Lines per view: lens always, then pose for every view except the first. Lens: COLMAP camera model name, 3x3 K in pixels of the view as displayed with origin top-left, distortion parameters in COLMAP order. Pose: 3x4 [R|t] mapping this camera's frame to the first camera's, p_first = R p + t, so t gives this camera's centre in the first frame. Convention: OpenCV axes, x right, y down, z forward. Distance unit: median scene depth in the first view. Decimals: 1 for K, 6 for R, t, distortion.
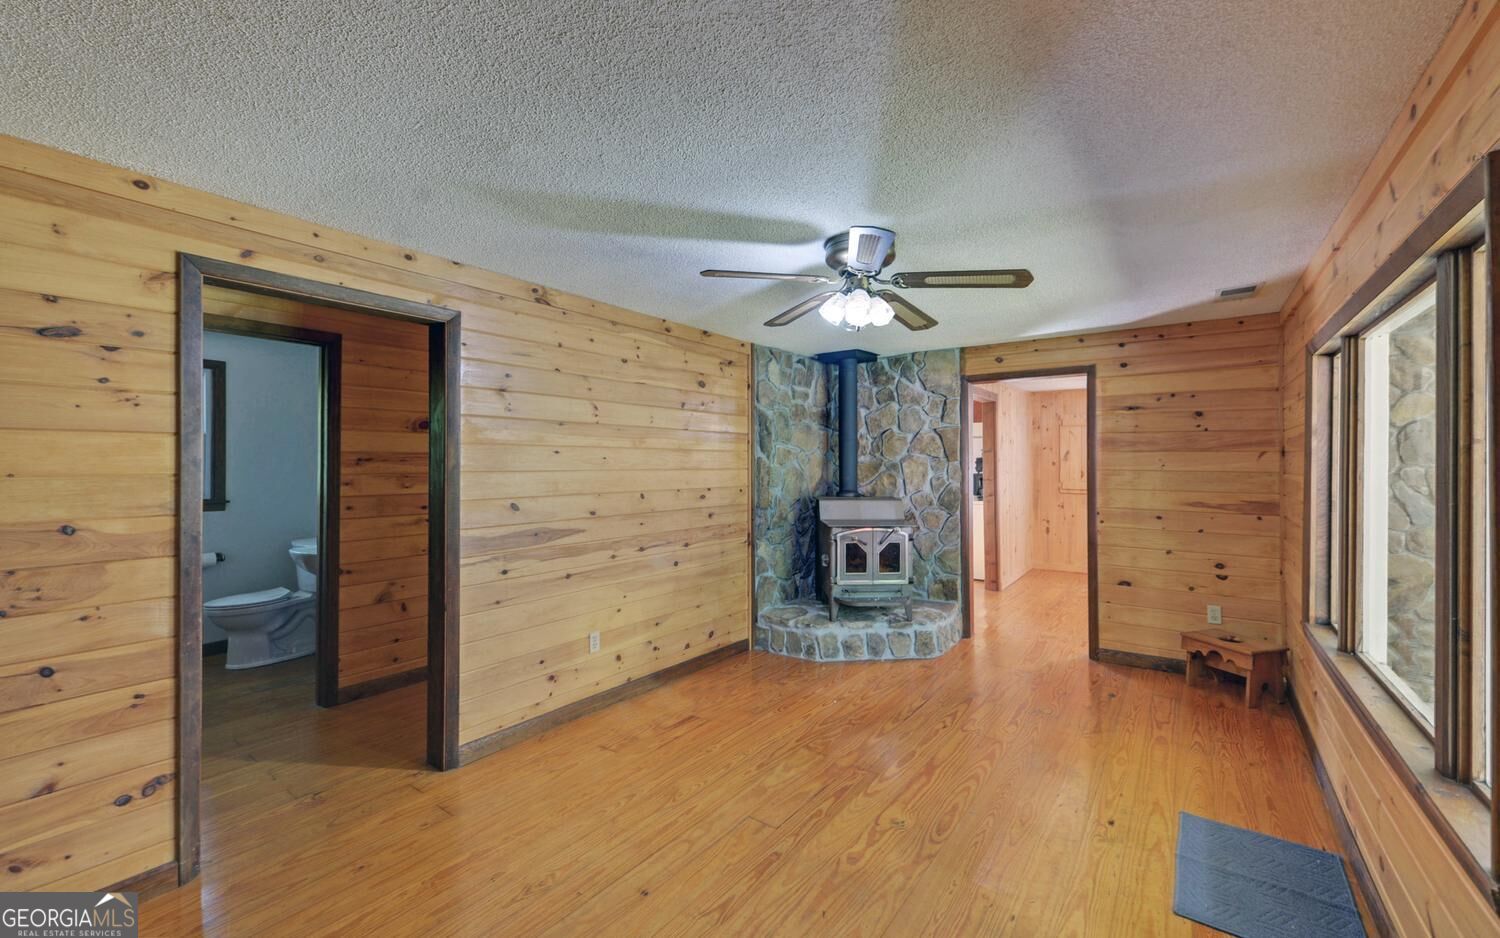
lens RADIAL K [[608.6, 0, 750.0], [0, 608.6, 469.0], [0, 0, 1]] dist [0.000455, 0.000079]
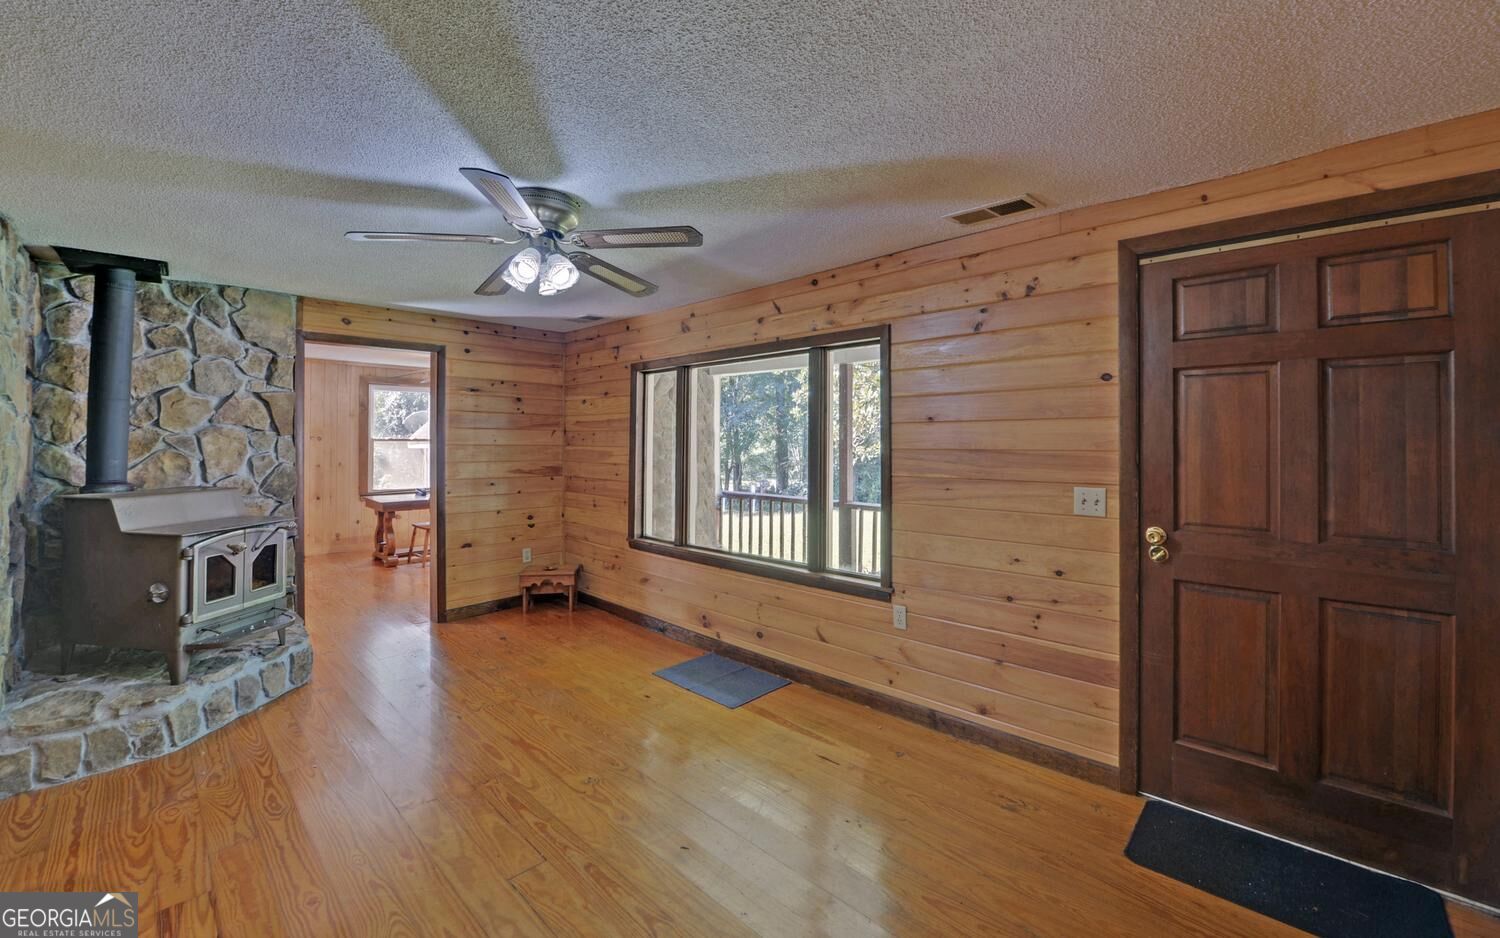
lens RADIAL K [[598.0, 0, 755.0], [0, 598.0, 457.0], [0, 0, 1]] dist [-0.020203, -0.000097]
pose [[0.131743, -0.026708, 0.990924, -0.392253], [0.008280, 0.999632, 0.025842, 0.000595], [-0.991249, 0.004800, 0.131916, 0.319337]]
